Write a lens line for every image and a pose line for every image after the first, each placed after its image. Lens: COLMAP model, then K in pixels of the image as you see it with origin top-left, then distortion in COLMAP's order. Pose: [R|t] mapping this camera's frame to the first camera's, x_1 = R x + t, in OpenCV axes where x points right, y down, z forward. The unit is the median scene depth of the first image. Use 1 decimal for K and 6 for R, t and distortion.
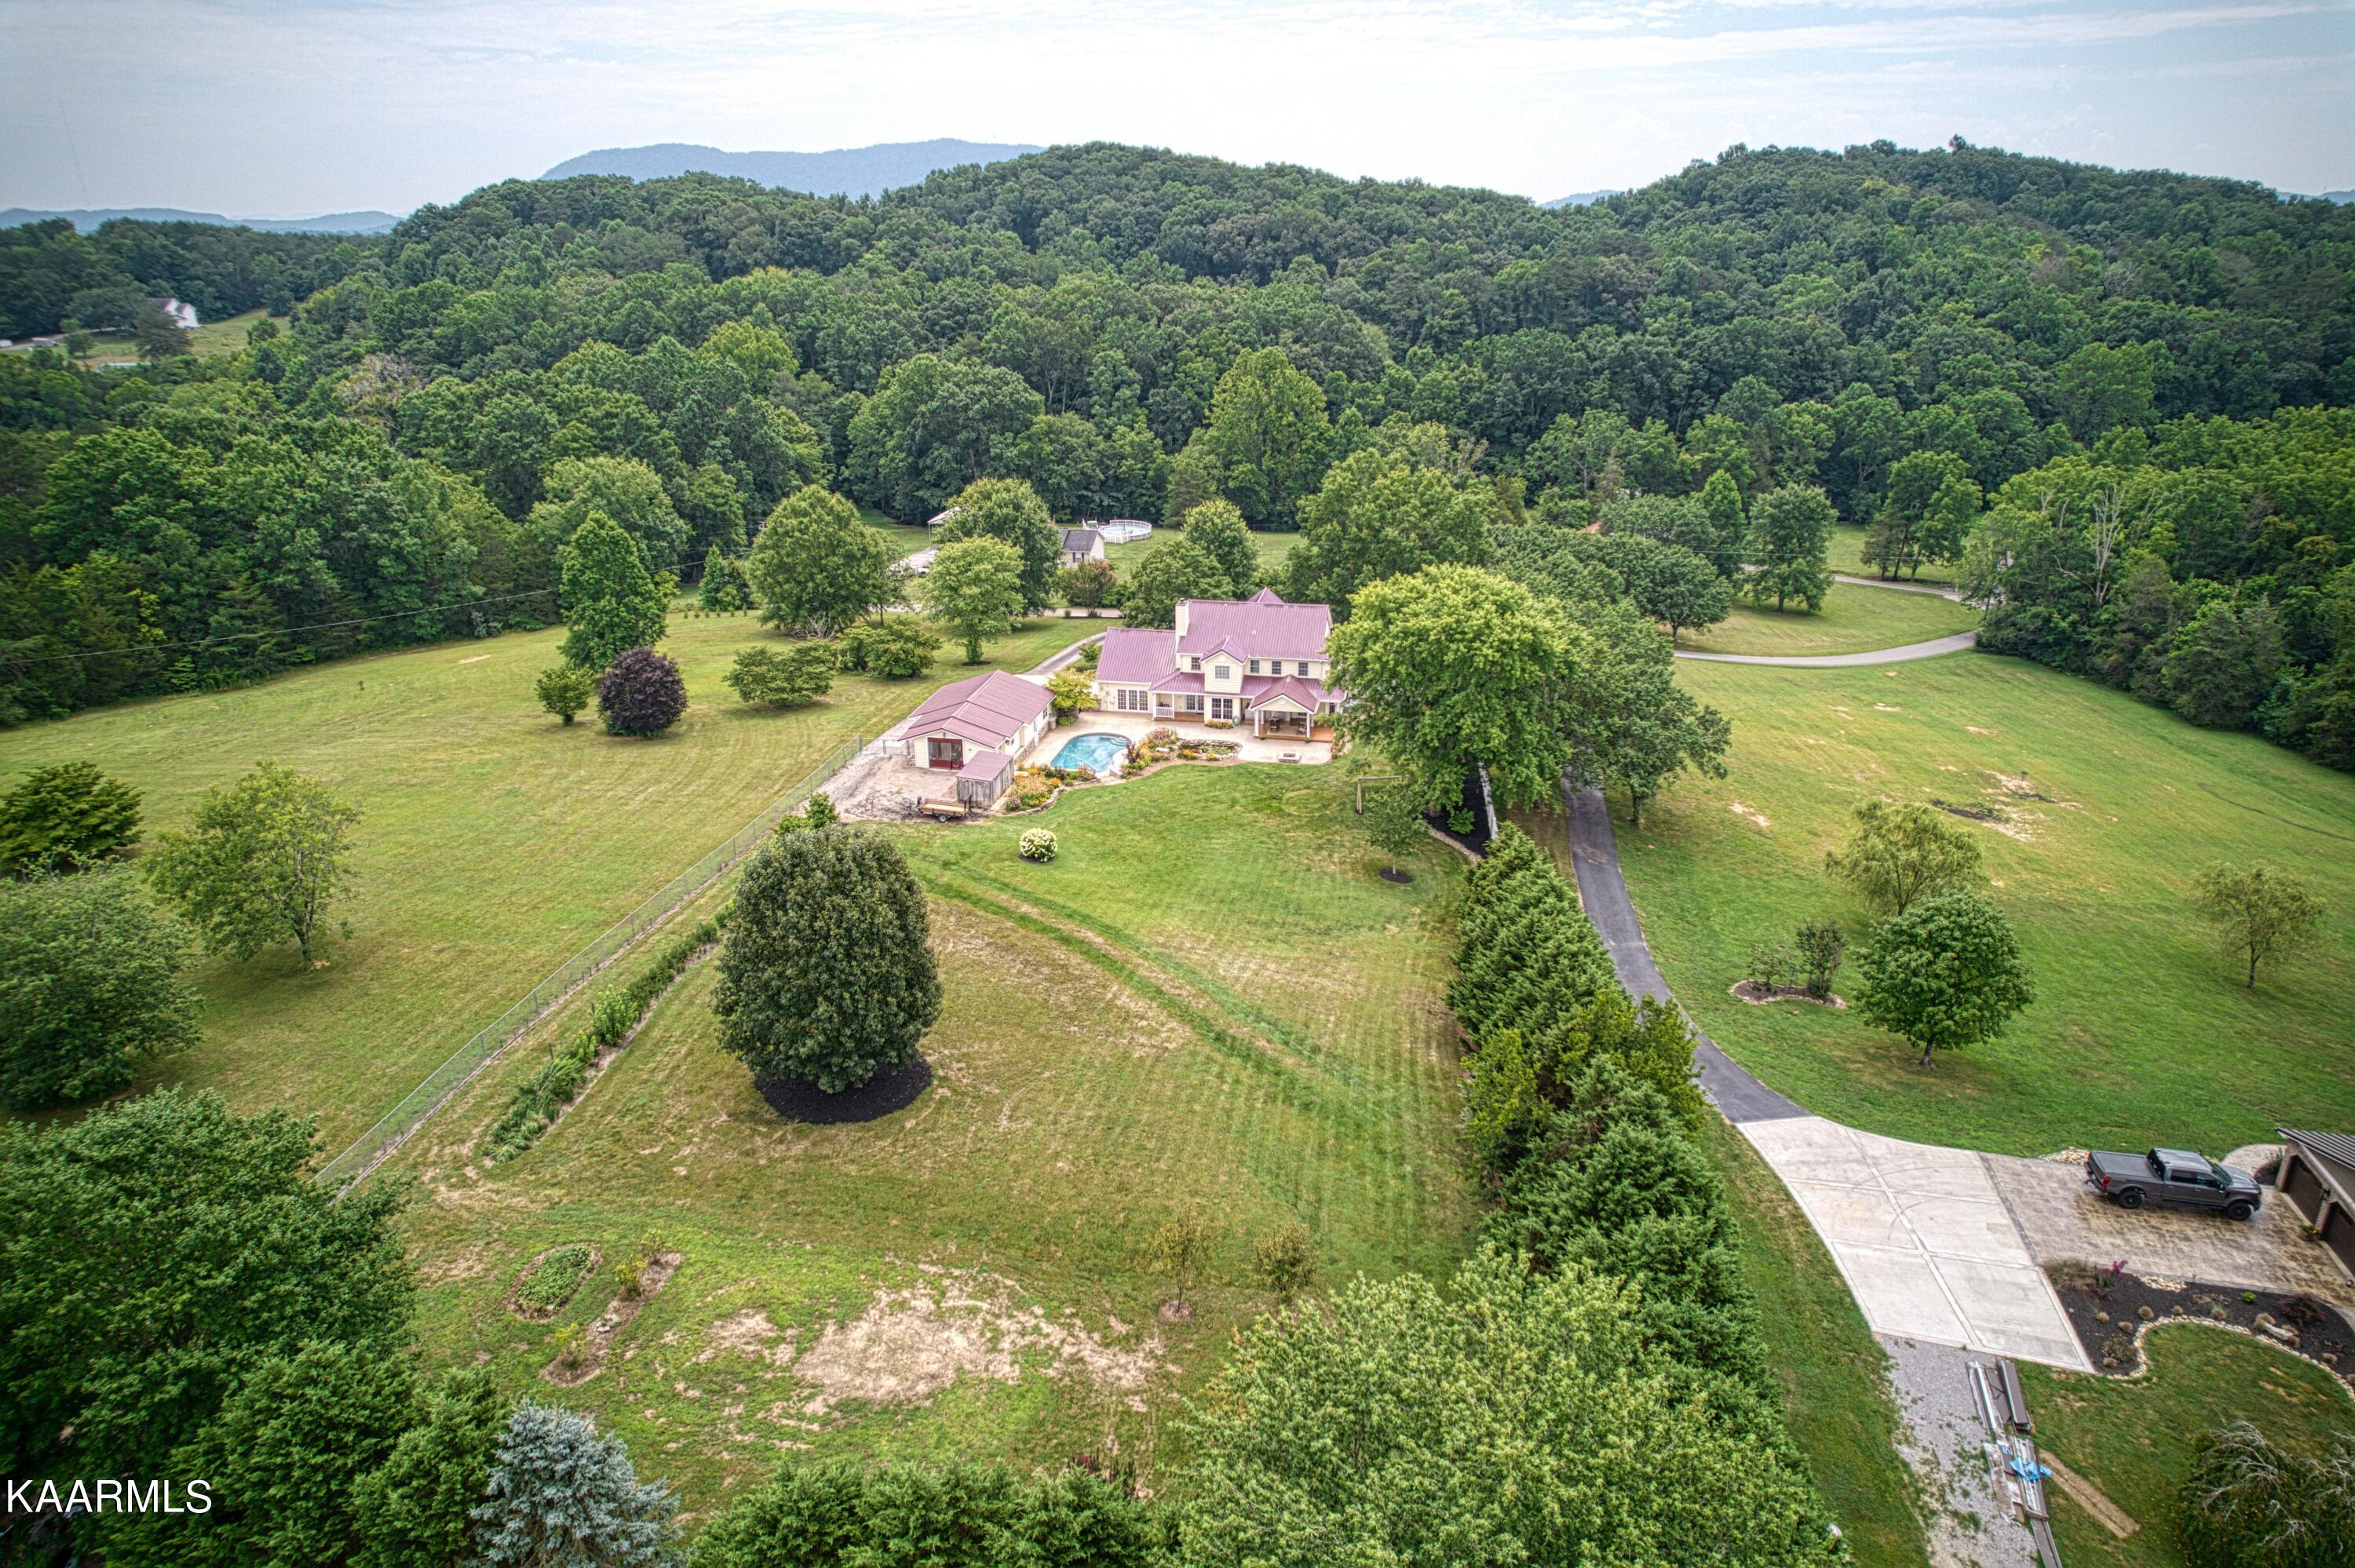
lens RADIAL K [[1499.4, 0, 1159.2], [0, 1499.4, 775.1], [0, 0, 1]] dist [-0.068249, 0.055165]
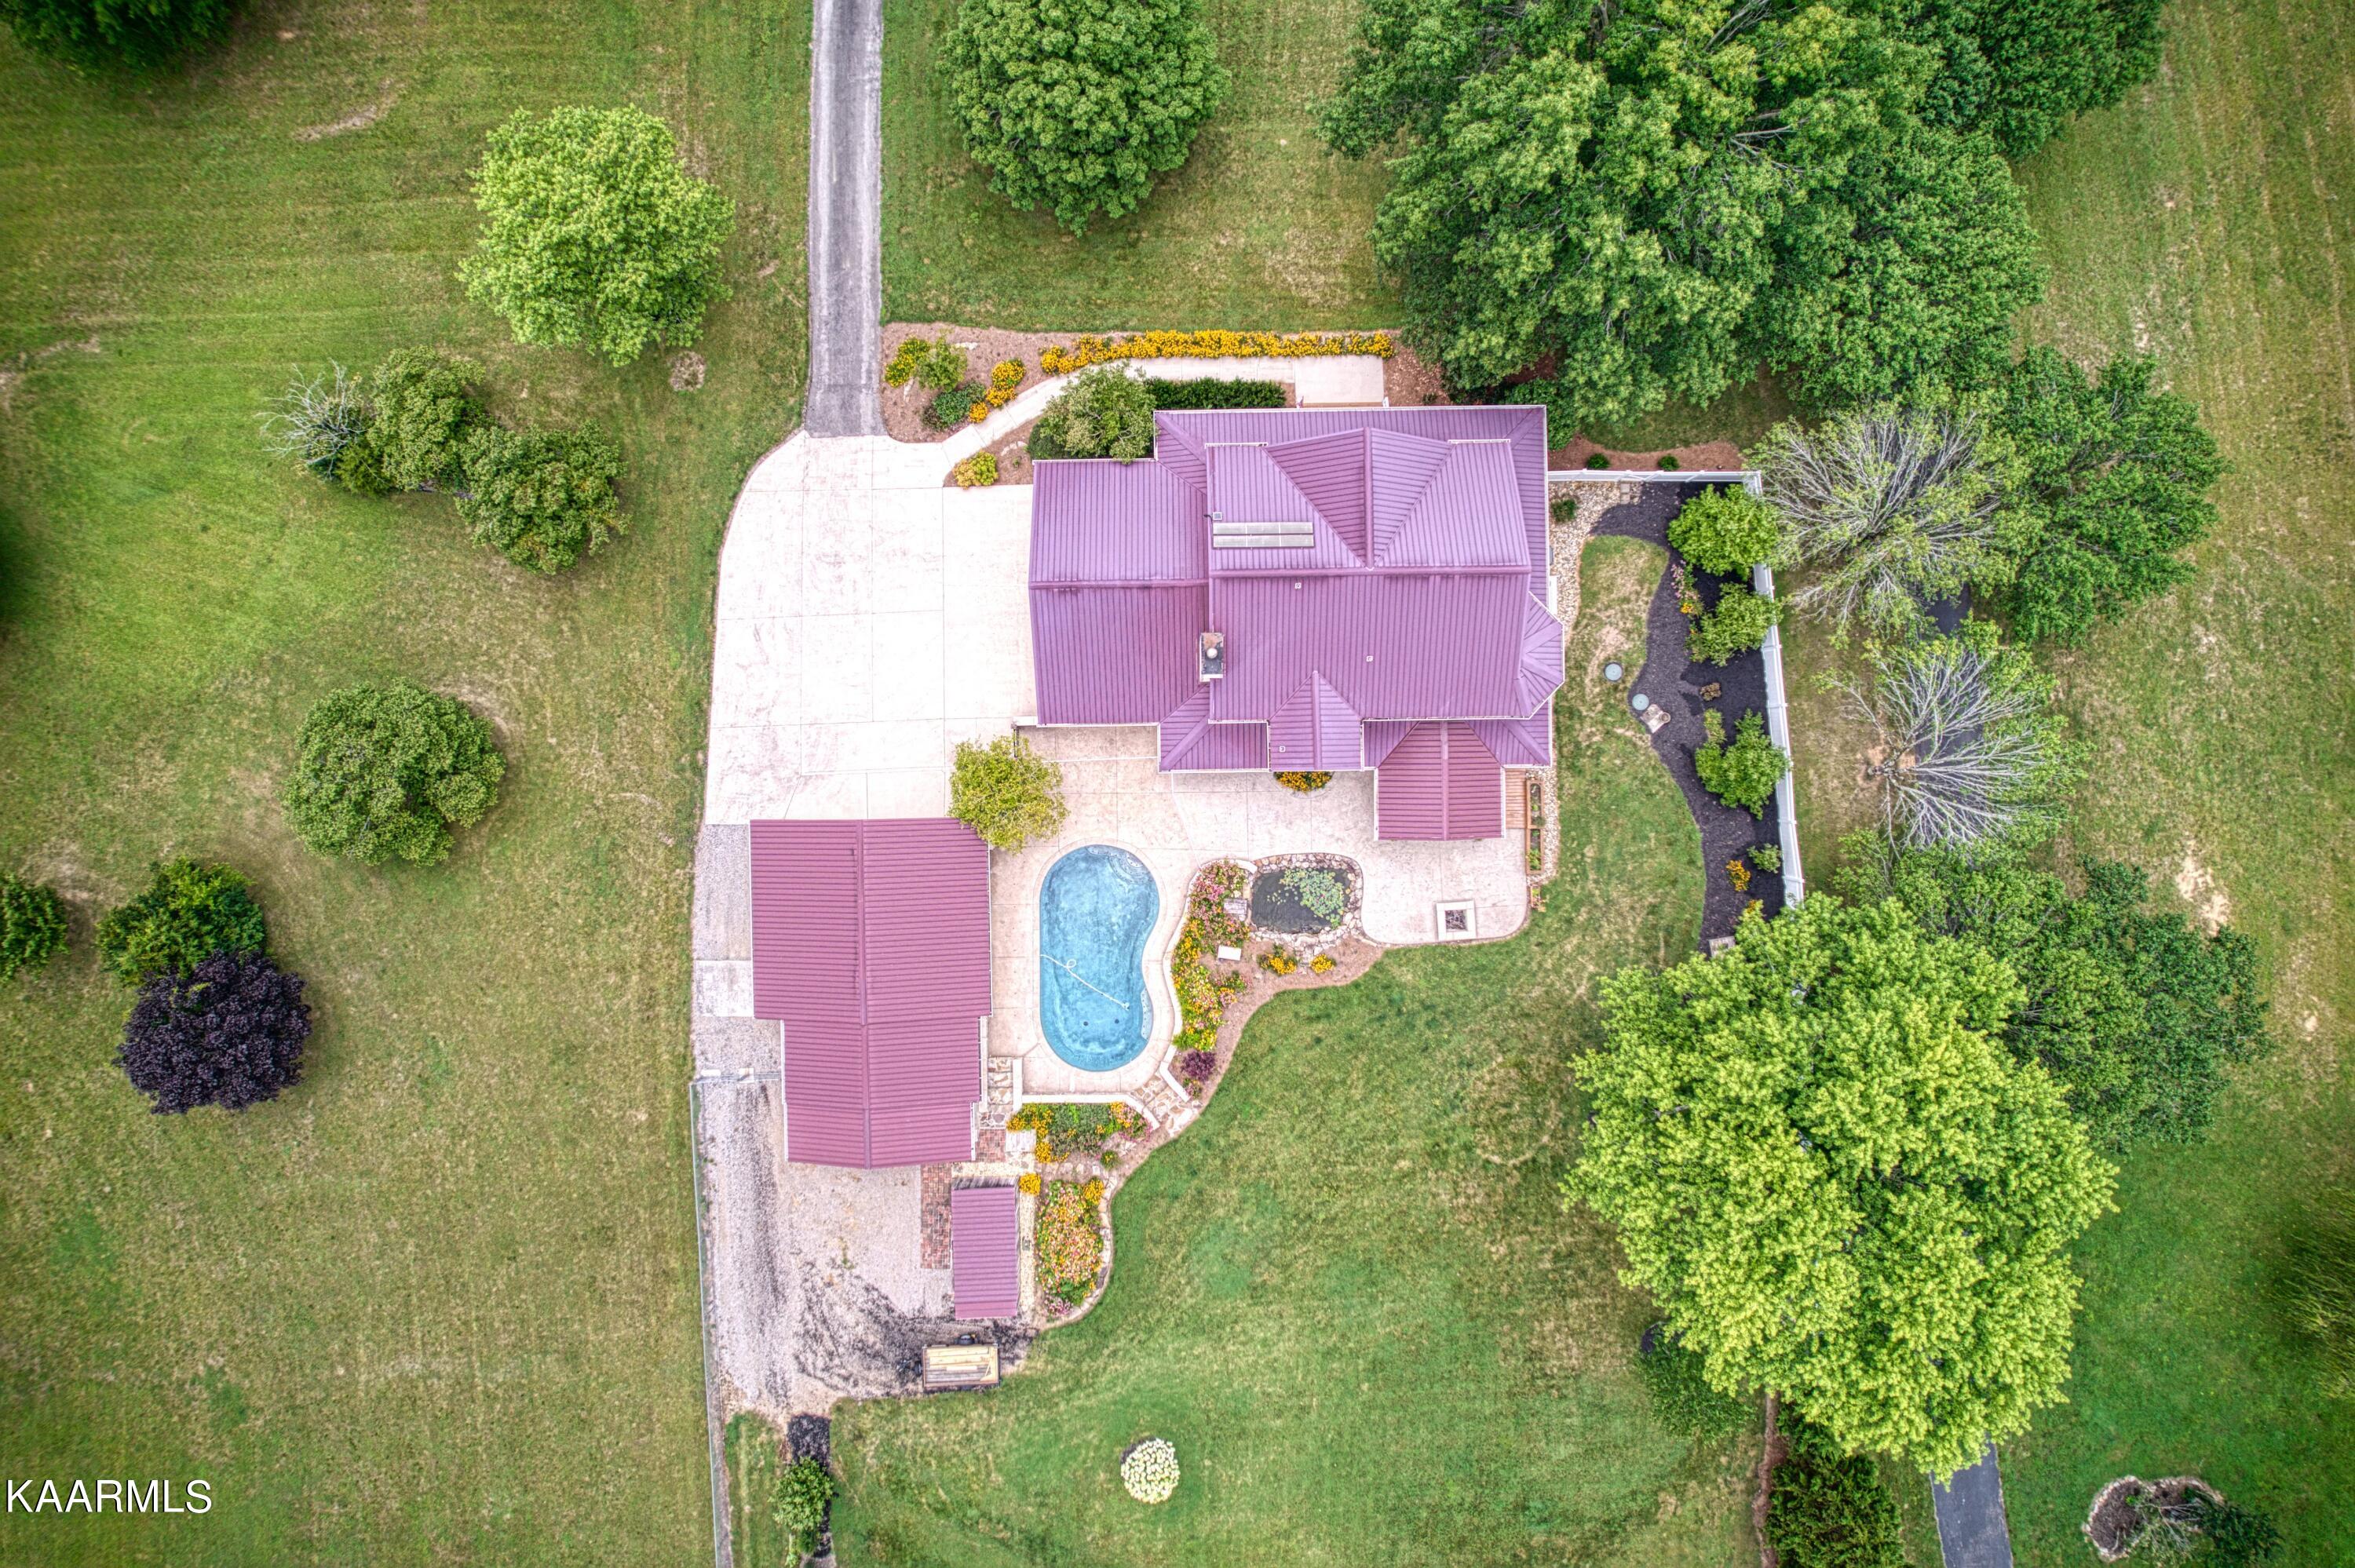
lens RADIAL K [[1499.4, 0, 1177.5], [0, 1499.4, 787.7], [0, 0, 1]] dist [-0.068249, 0.055165]
pose [[0.976725, -0.214248, -0.010325, 0.002115], [0.082475, 0.330684, 0.940131, -0.507939], [-0.198007, -0.919101, 0.340658, 0.799374]]
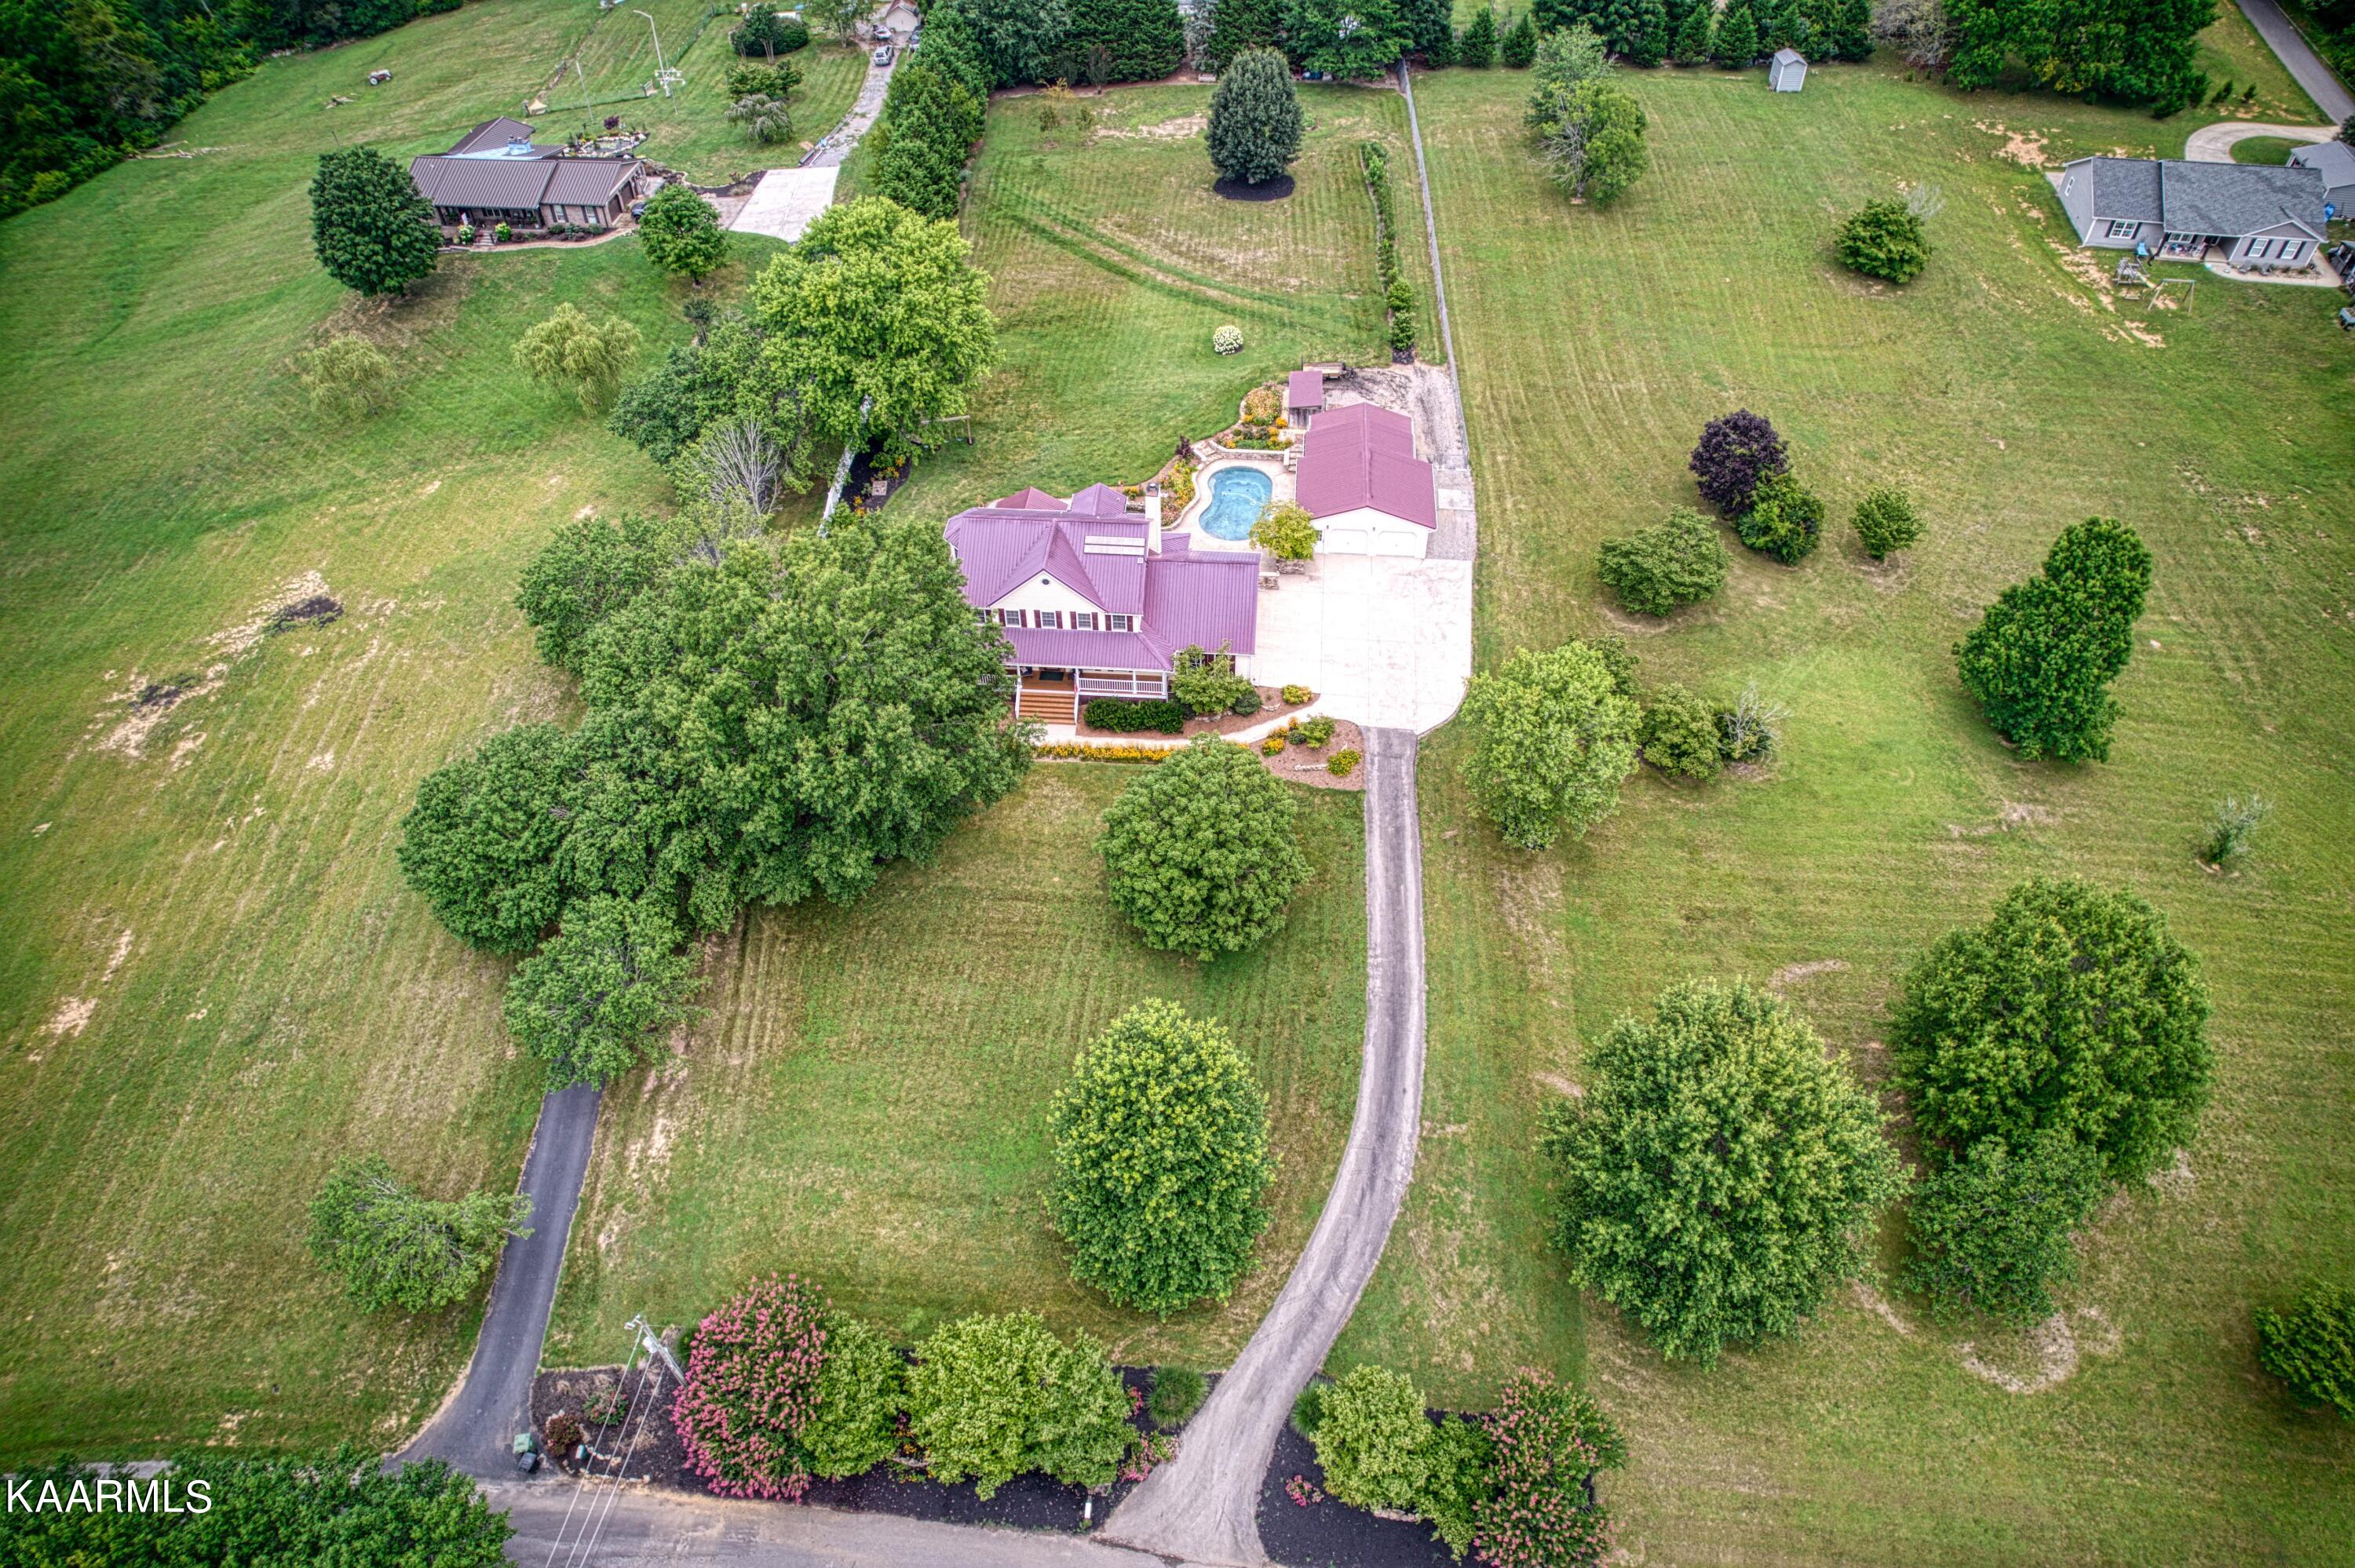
lens RADIAL K [[1499.4, 0, 1188.6], [0, 1499.4, 780.6], [0, 0, 1]] dist [-0.068249, 0.055165]
pose [[-0.992600, 0.092114, -0.079123, 0.073409], [-0.031983, 0.430265, 0.902136, -0.741067], [0.117143, 0.897991, -0.424135, 1.448466]]
